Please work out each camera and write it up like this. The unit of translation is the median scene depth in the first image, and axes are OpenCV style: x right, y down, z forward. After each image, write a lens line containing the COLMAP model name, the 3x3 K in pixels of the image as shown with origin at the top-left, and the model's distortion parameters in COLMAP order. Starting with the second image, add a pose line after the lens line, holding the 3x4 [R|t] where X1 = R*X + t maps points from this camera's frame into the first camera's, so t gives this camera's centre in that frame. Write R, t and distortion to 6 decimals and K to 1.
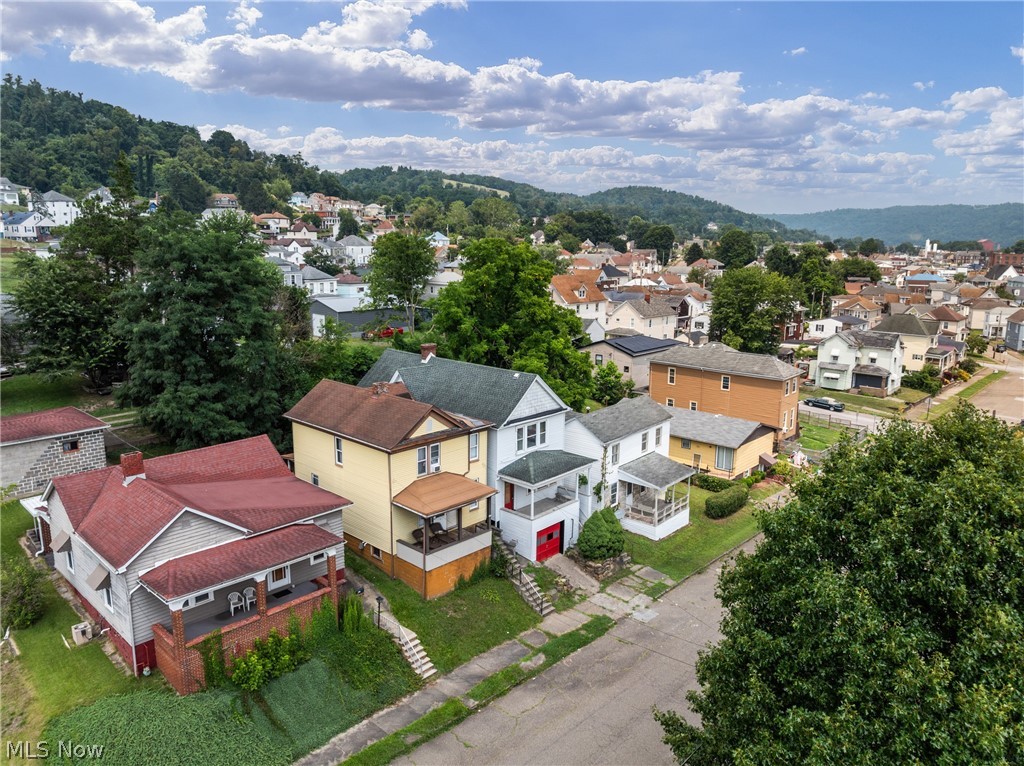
lens RADIAL K [[738.2, 0, 508.2], [0, 738.2, 378.1], [0, 0, 1]] dist [-0.042331, 0.005857]
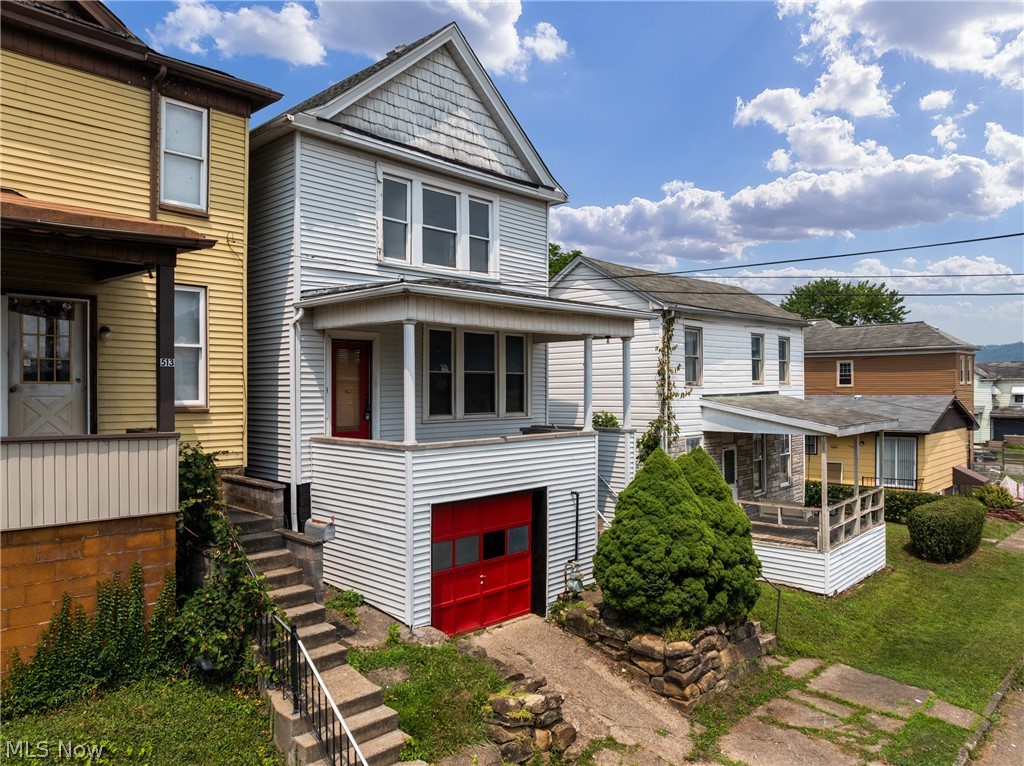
lens RADIAL K [[738.2, 0, 517.3], [0, 738.2, 399.5], [0, 0, 1]] dist [-0.042331, 0.005857]
pose [[0.999953, -0.008926, -0.003664, 0.067431], [0.008115, 0.983431, -0.181102, 0.213012], [0.005220, 0.181063, 0.983458, 0.725877]]
